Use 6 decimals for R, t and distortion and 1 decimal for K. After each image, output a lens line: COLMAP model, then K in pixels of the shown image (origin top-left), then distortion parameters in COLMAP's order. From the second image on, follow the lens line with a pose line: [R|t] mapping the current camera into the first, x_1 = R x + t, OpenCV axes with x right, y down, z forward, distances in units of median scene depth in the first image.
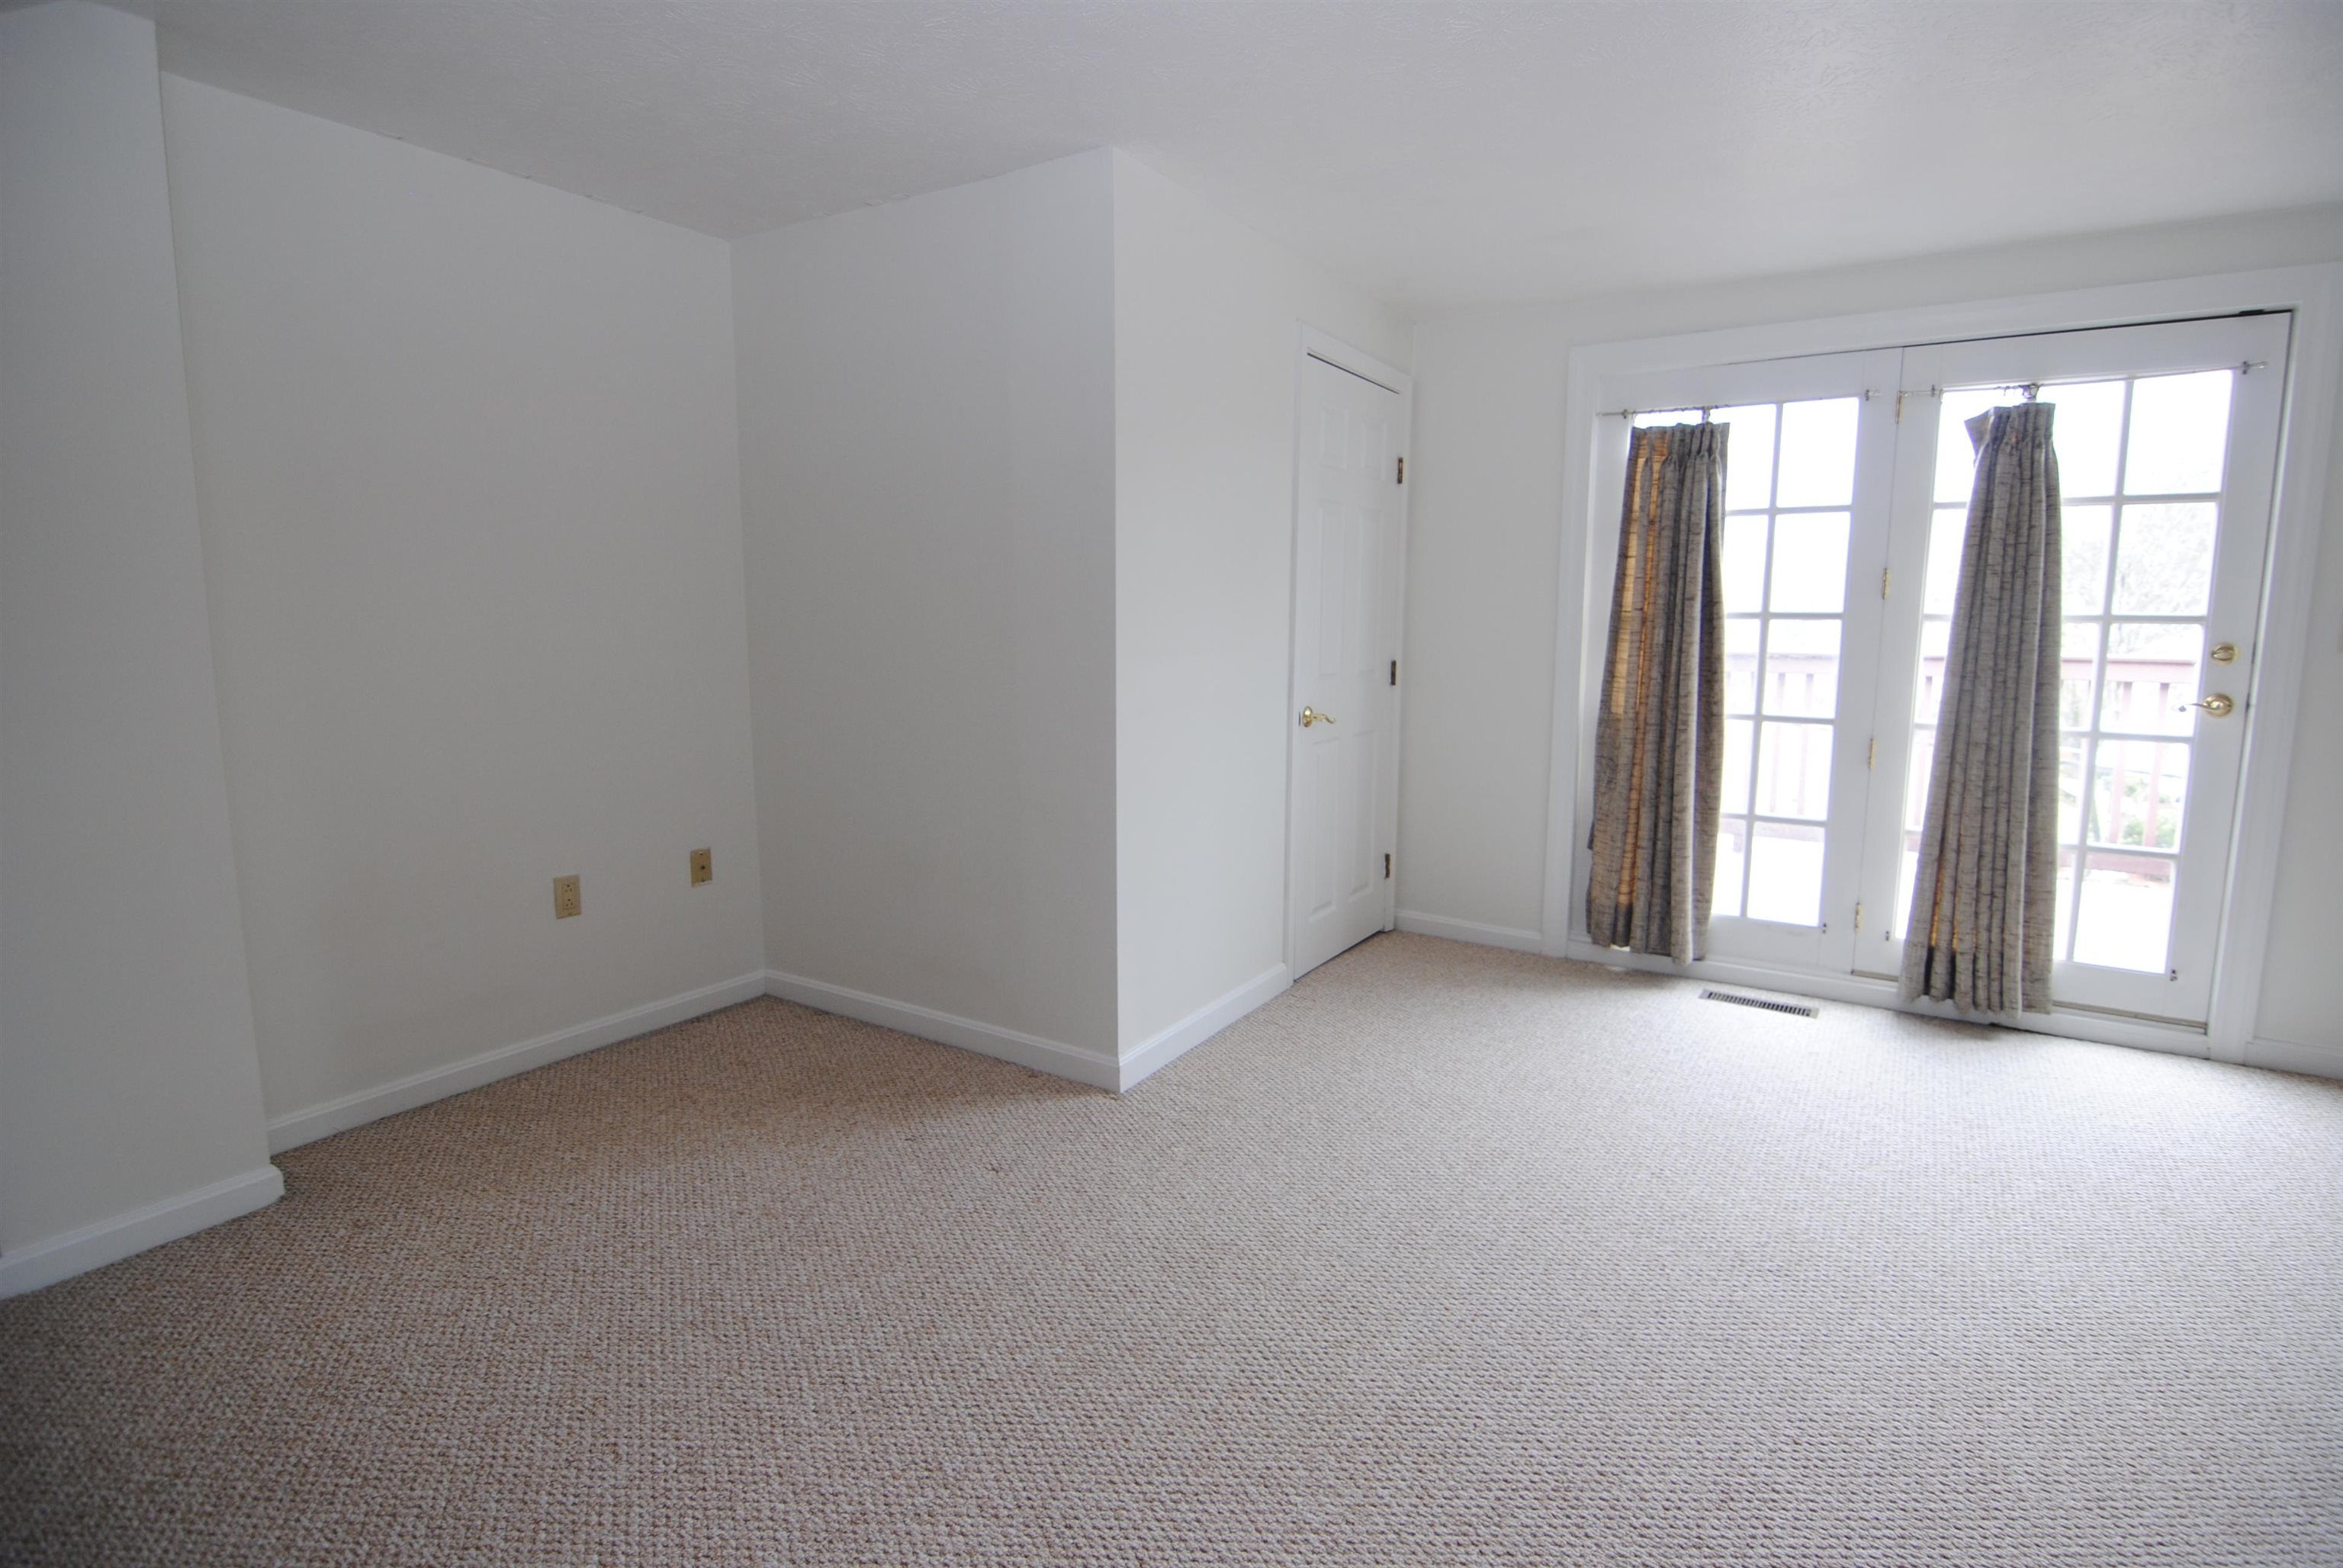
lens RADIAL K [[1142.4, 0, 1178.3], [0, 1142.4, 766.5], [0, 0, 1]] dist [-0.006826, -0.009874]
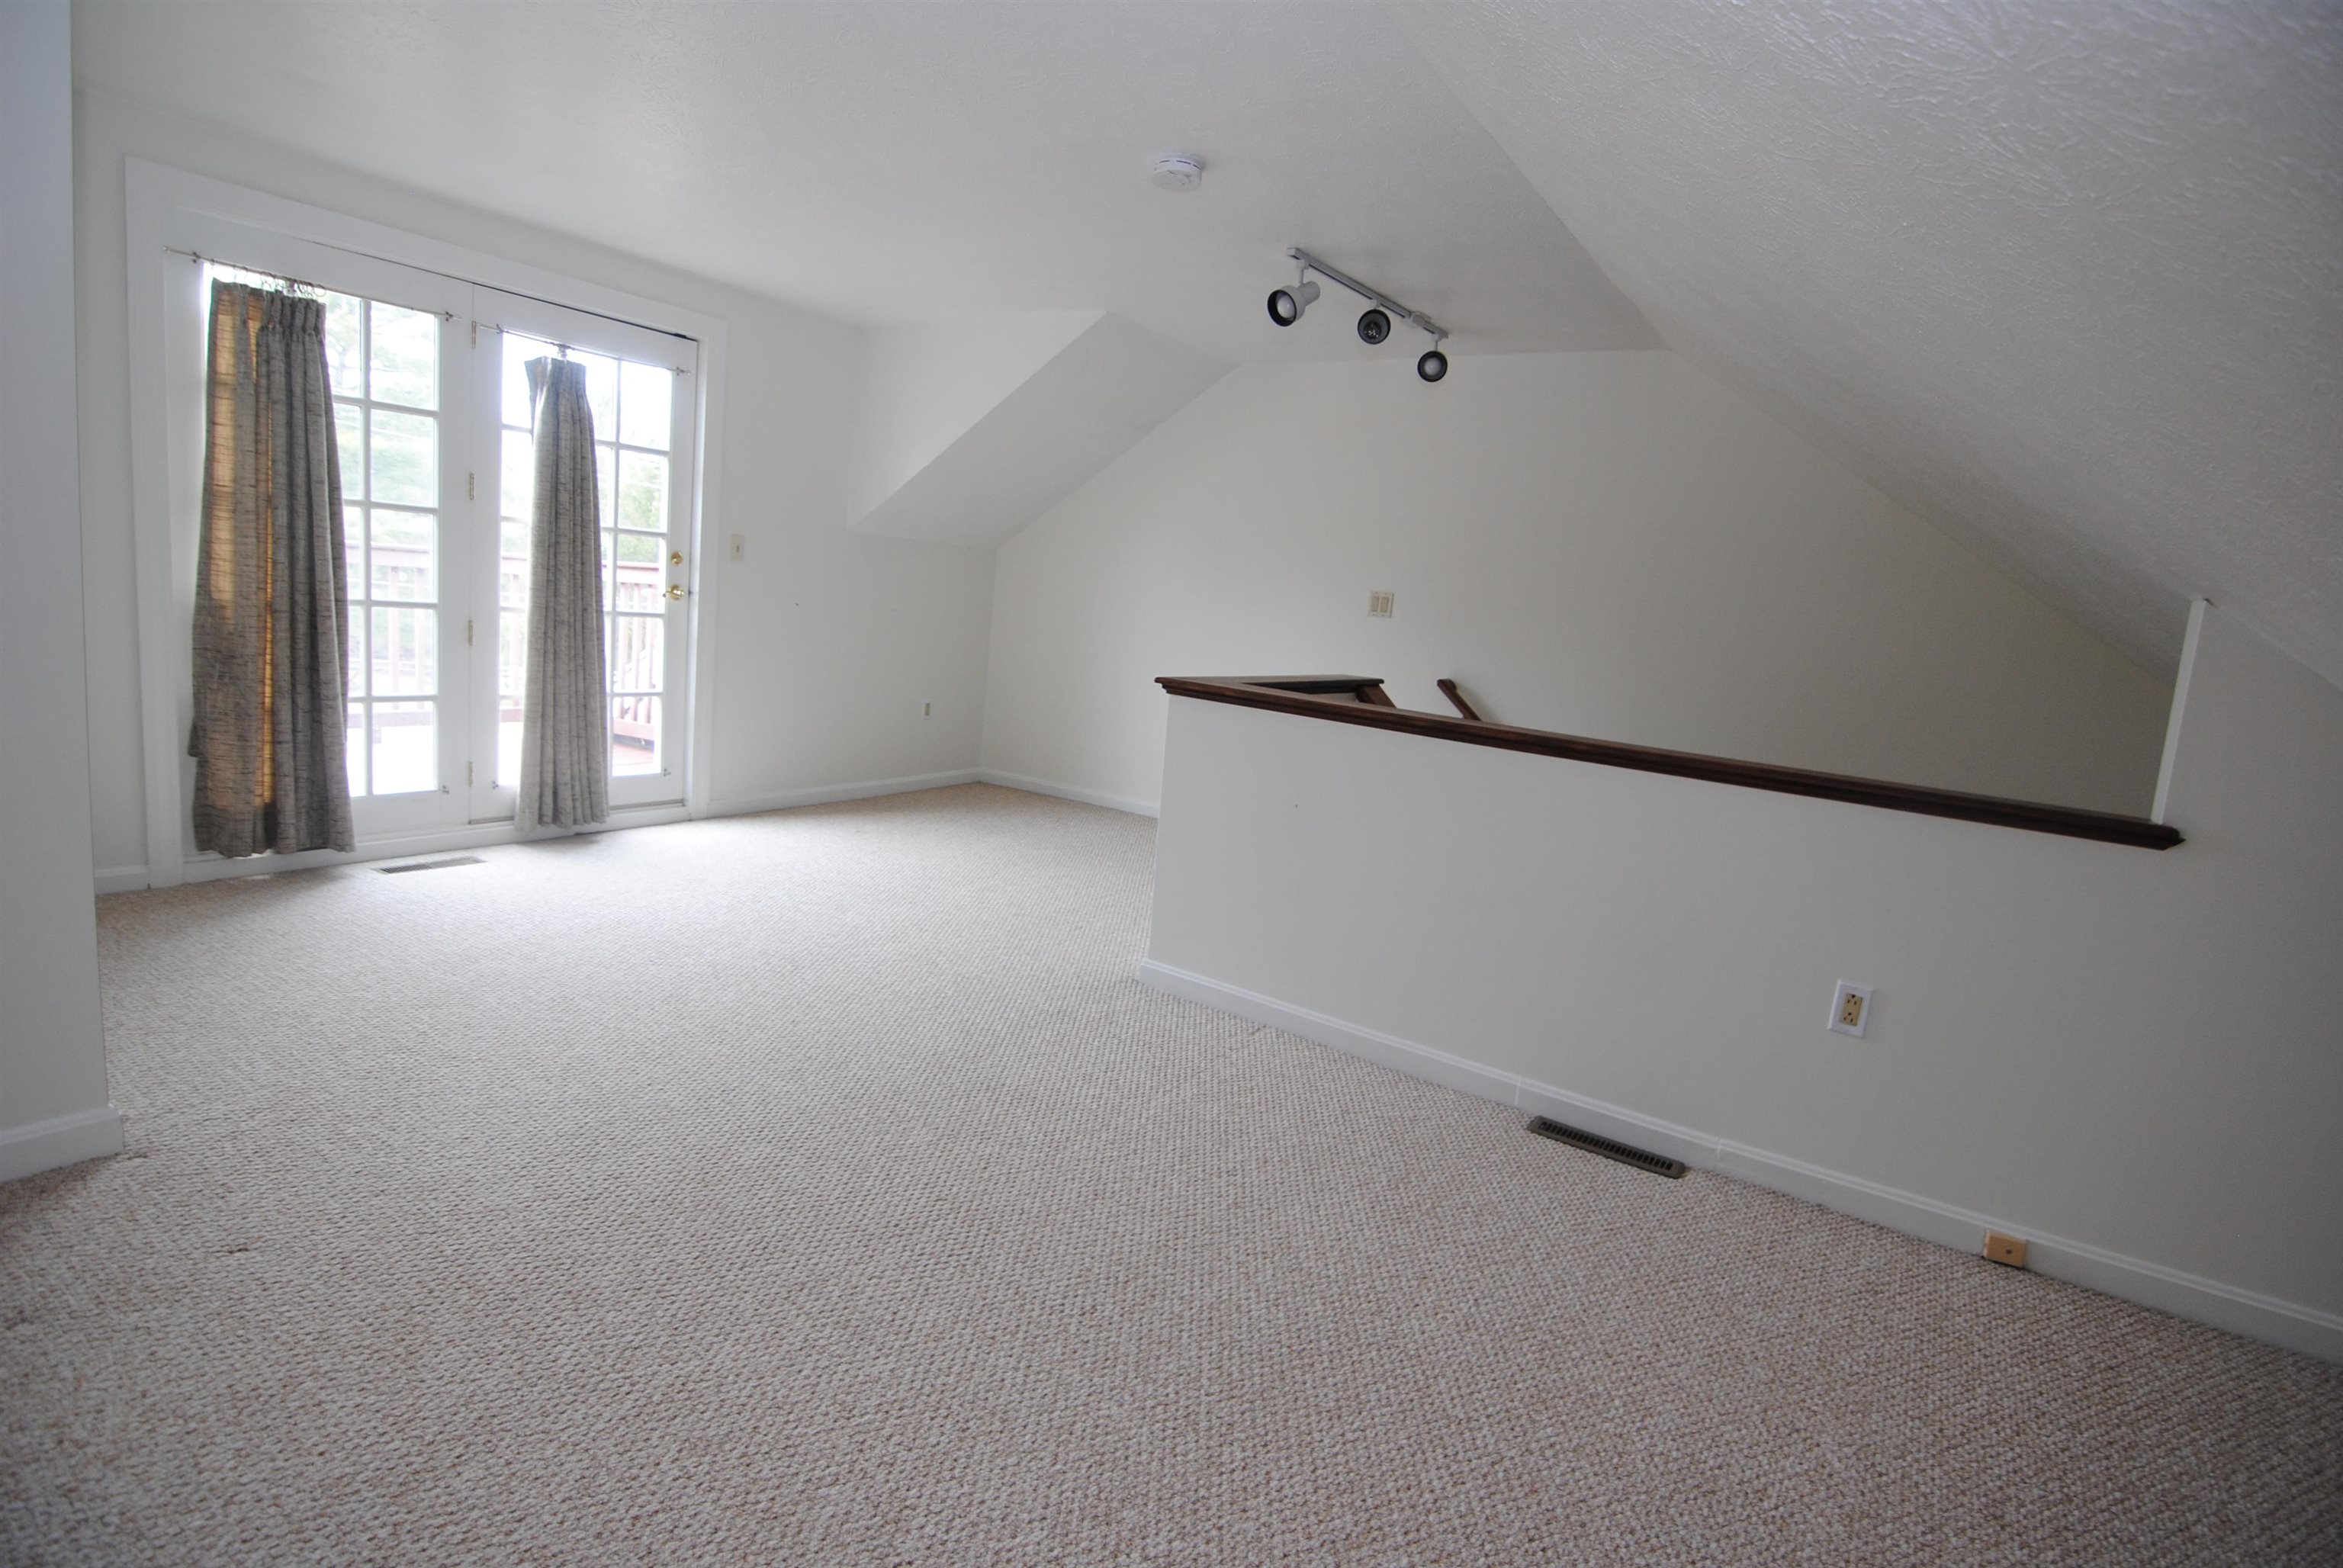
lens RADIAL K [[1142.4, 0, 1178.3], [0, 1142.4, 766.5], [0, 0, 1]] dist [-0.006826, -0.009874]
pose [[0.005026, -0.150160, 0.988649, -0.586027], [0.040735, 0.987871, 0.149835, -0.022351], [-0.999157, 0.039520, 0.011082, 0.277441]]
